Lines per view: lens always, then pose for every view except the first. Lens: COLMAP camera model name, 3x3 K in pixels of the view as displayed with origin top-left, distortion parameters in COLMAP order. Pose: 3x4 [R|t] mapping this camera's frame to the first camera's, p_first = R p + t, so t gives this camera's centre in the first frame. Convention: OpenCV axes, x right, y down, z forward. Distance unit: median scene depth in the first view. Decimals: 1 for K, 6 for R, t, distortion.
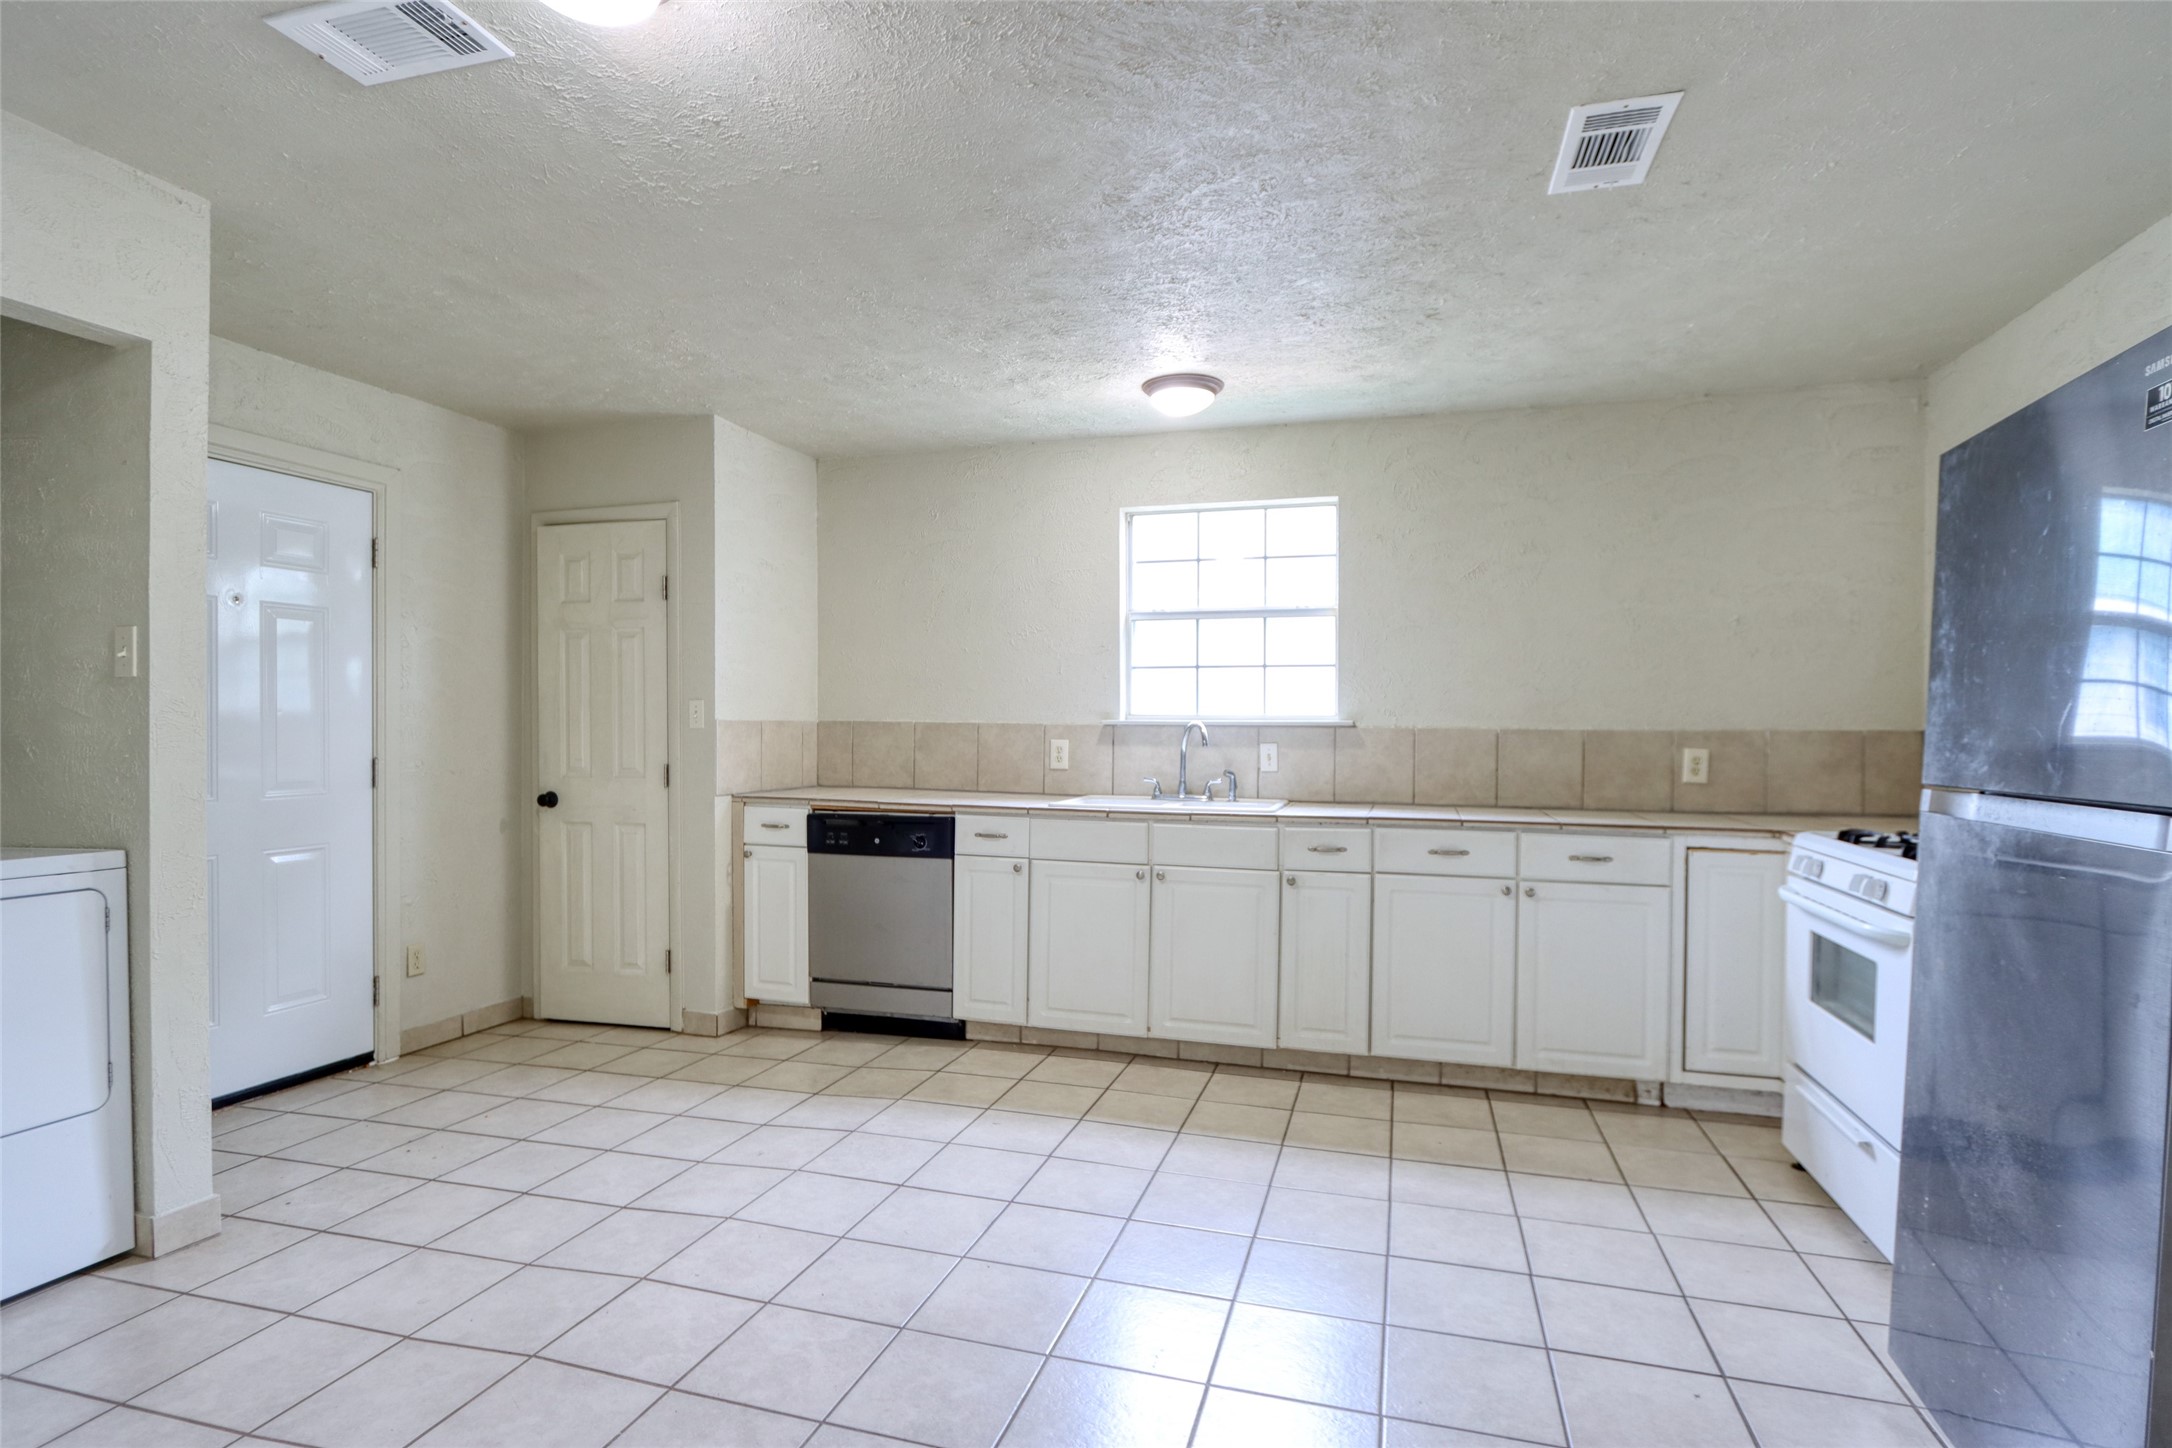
lens RADIAL K [[1085.3, 0, 1094.5], [0, 1085.3, 740.9], [0, 0, 1]] dist [-0.011550, 0.002325]
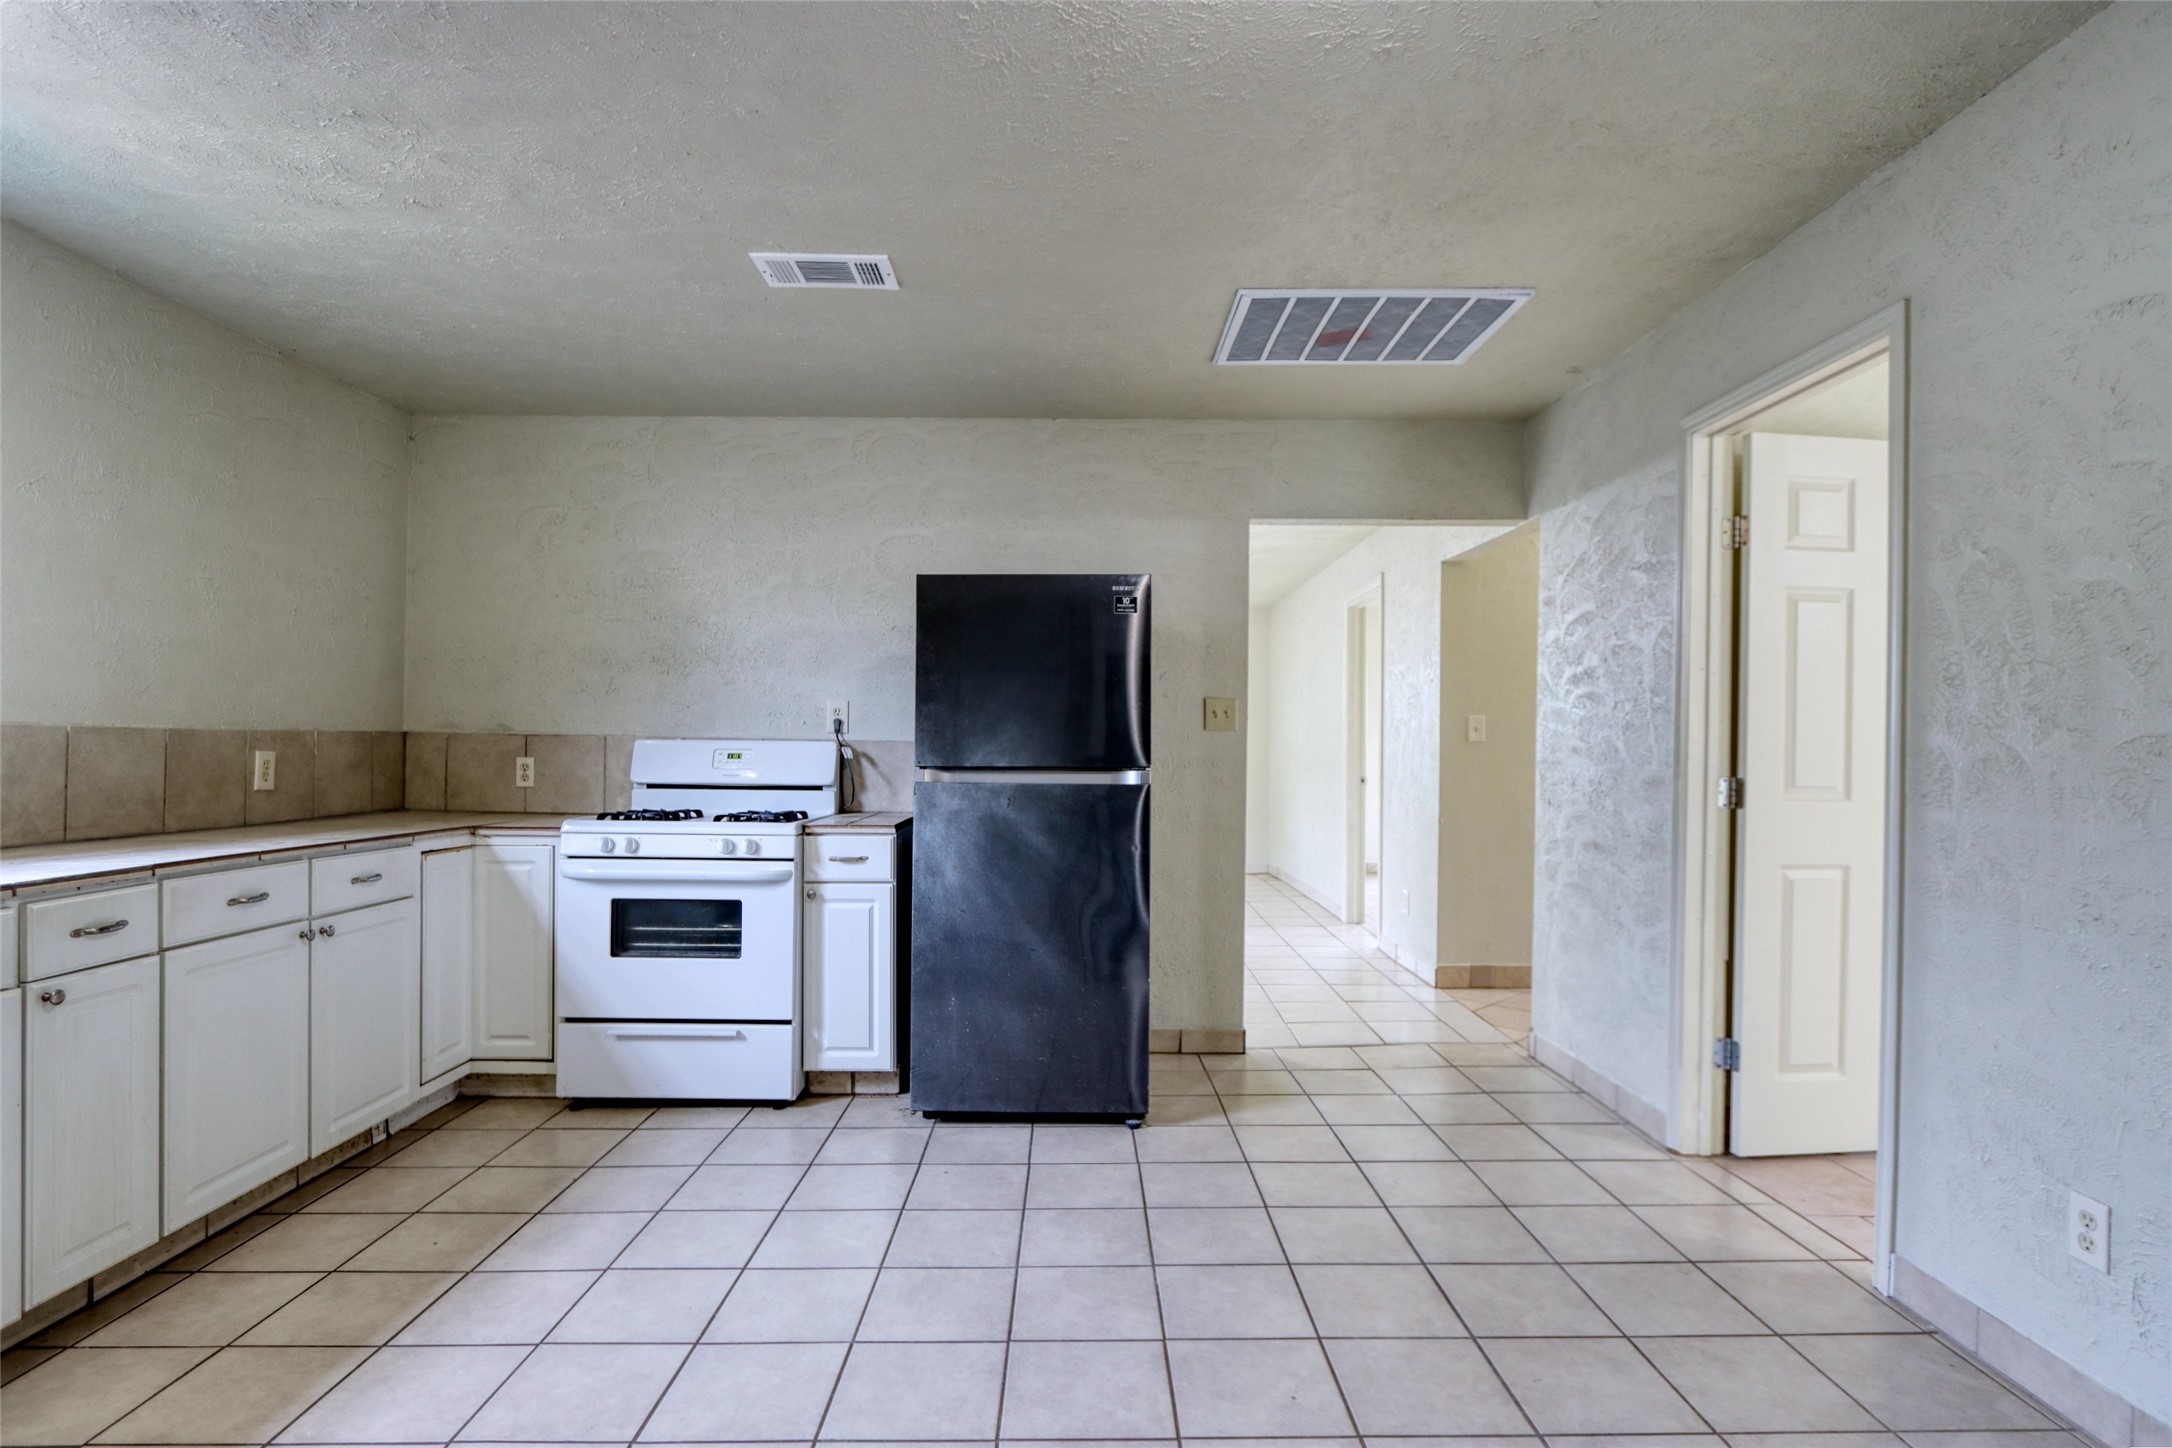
lens RADIAL K [[1085.3, 0, 1094.5], [0, 1085.3, 740.9], [0, 0, 1]] dist [-0.011550, 0.002325]
pose [[-0.292580, -0.003841, 0.956233, -0.452058], [0.002843, 0.999984, 0.004887, -0.003184], [-0.956237, 0.004148, -0.292564, 0.587281]]
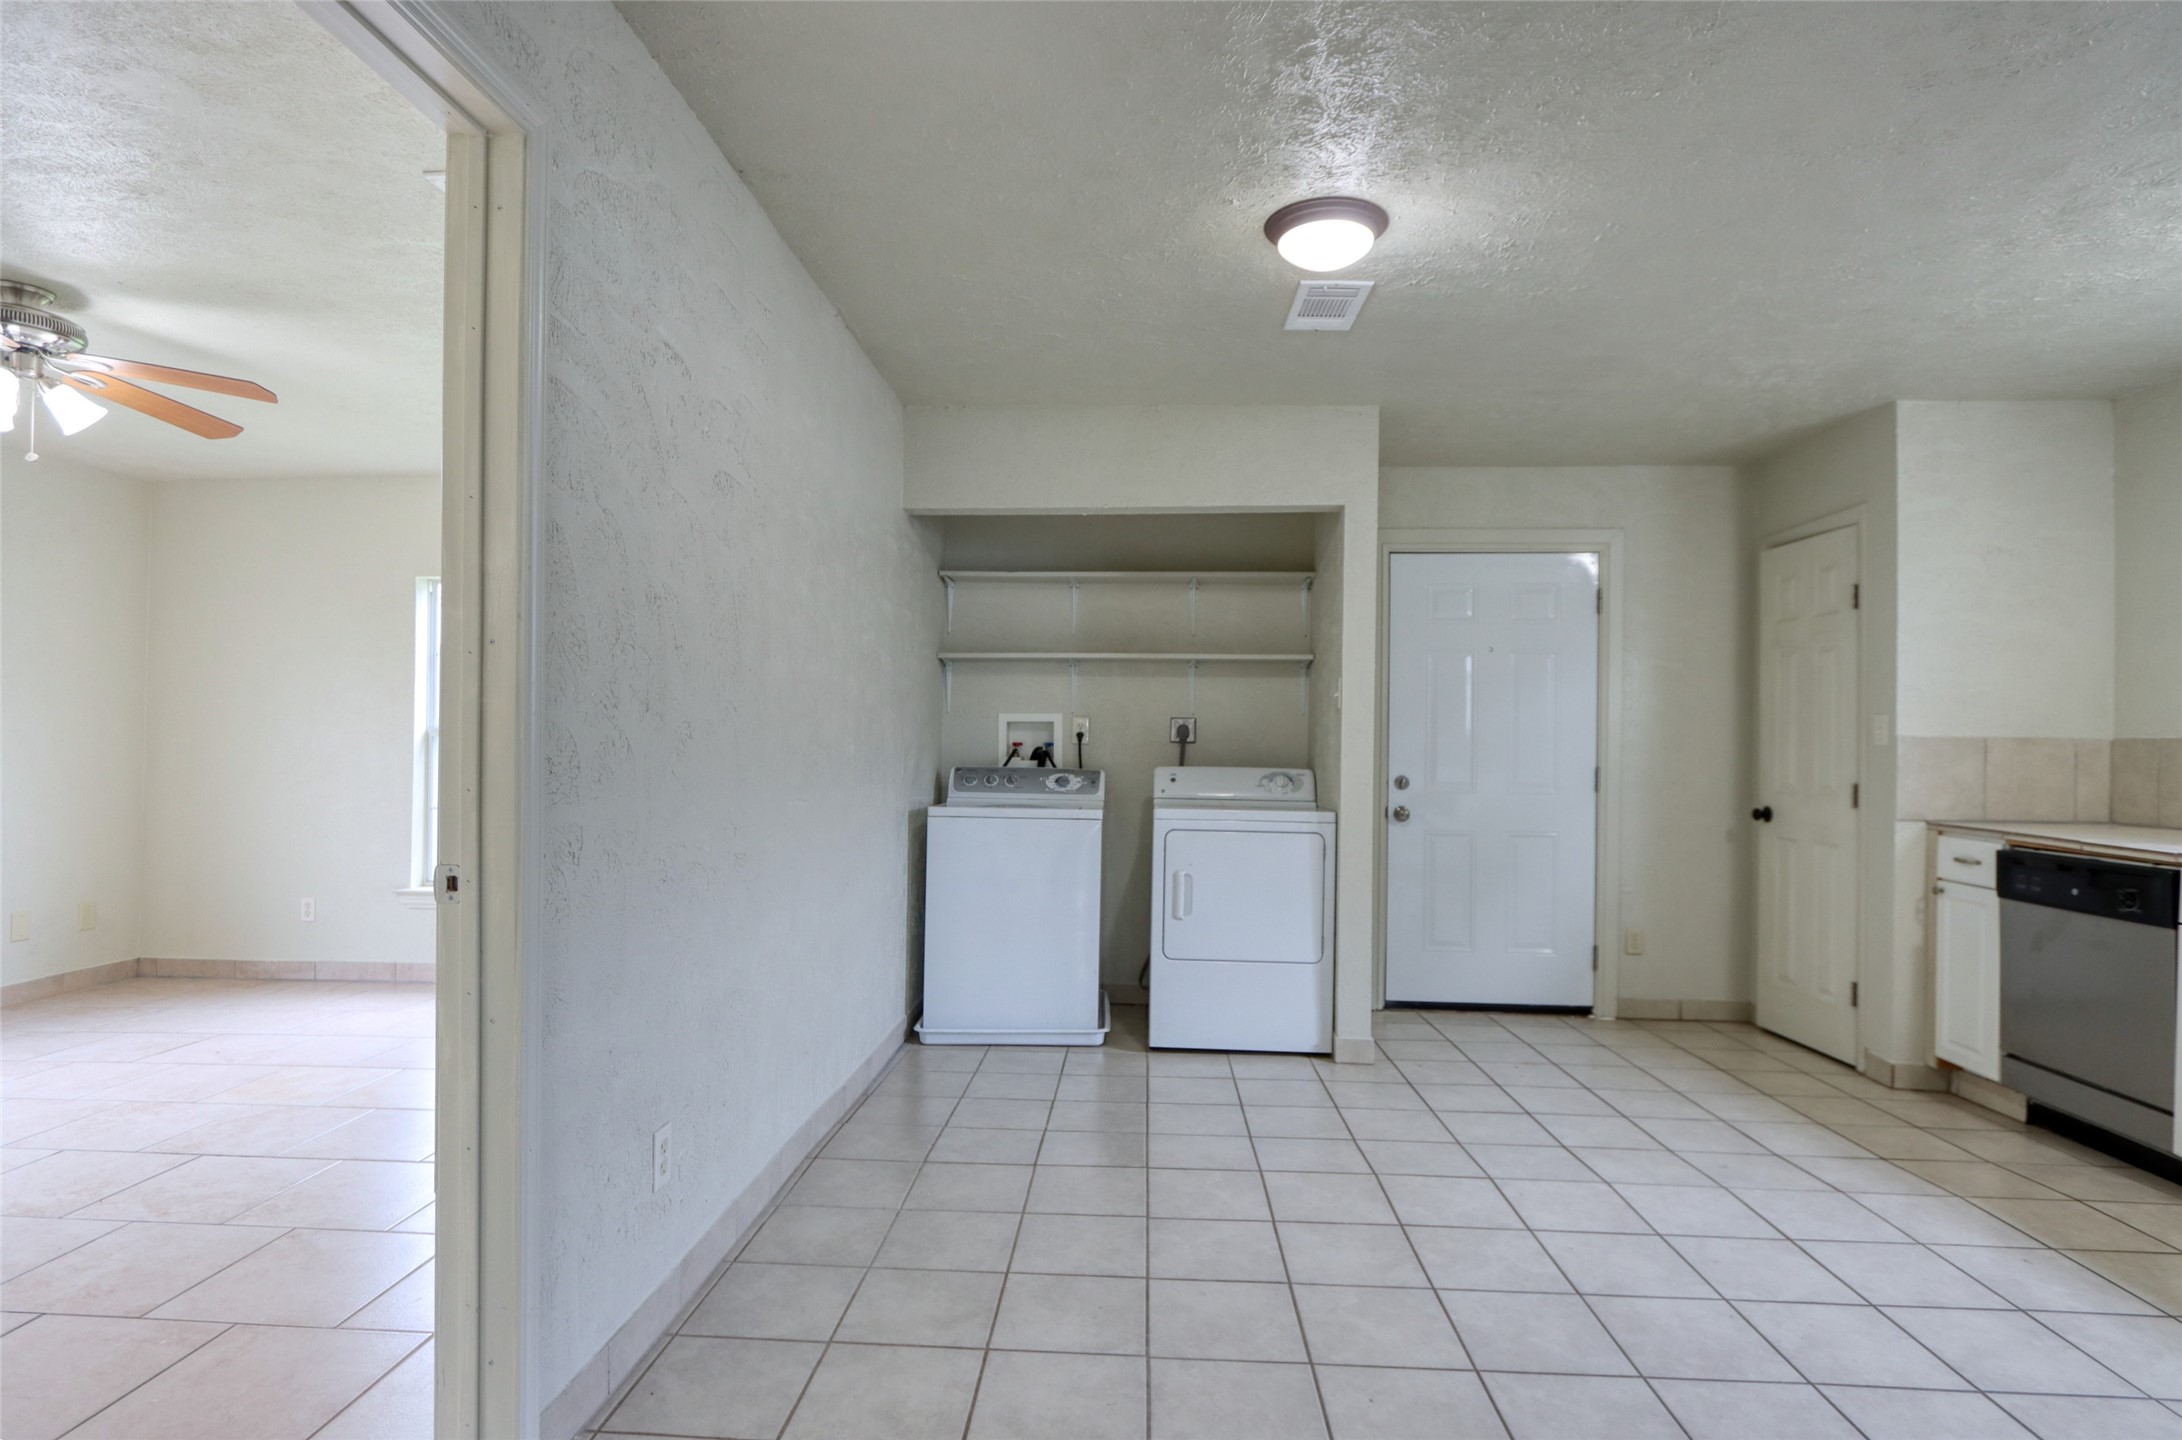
lens RADIAL K [[1118.7, 0, 1086.1], [0, 1118.7, 737.6], [0, 0, 1]] dist [-0.001810, -0.000492]
pose [[0.232824, -0.002452, -0.972516, 0.411217], [-0.022760, 0.999709, -0.007970, 0.004846], [0.972253, 0.023990, 0.232700, 0.130531]]
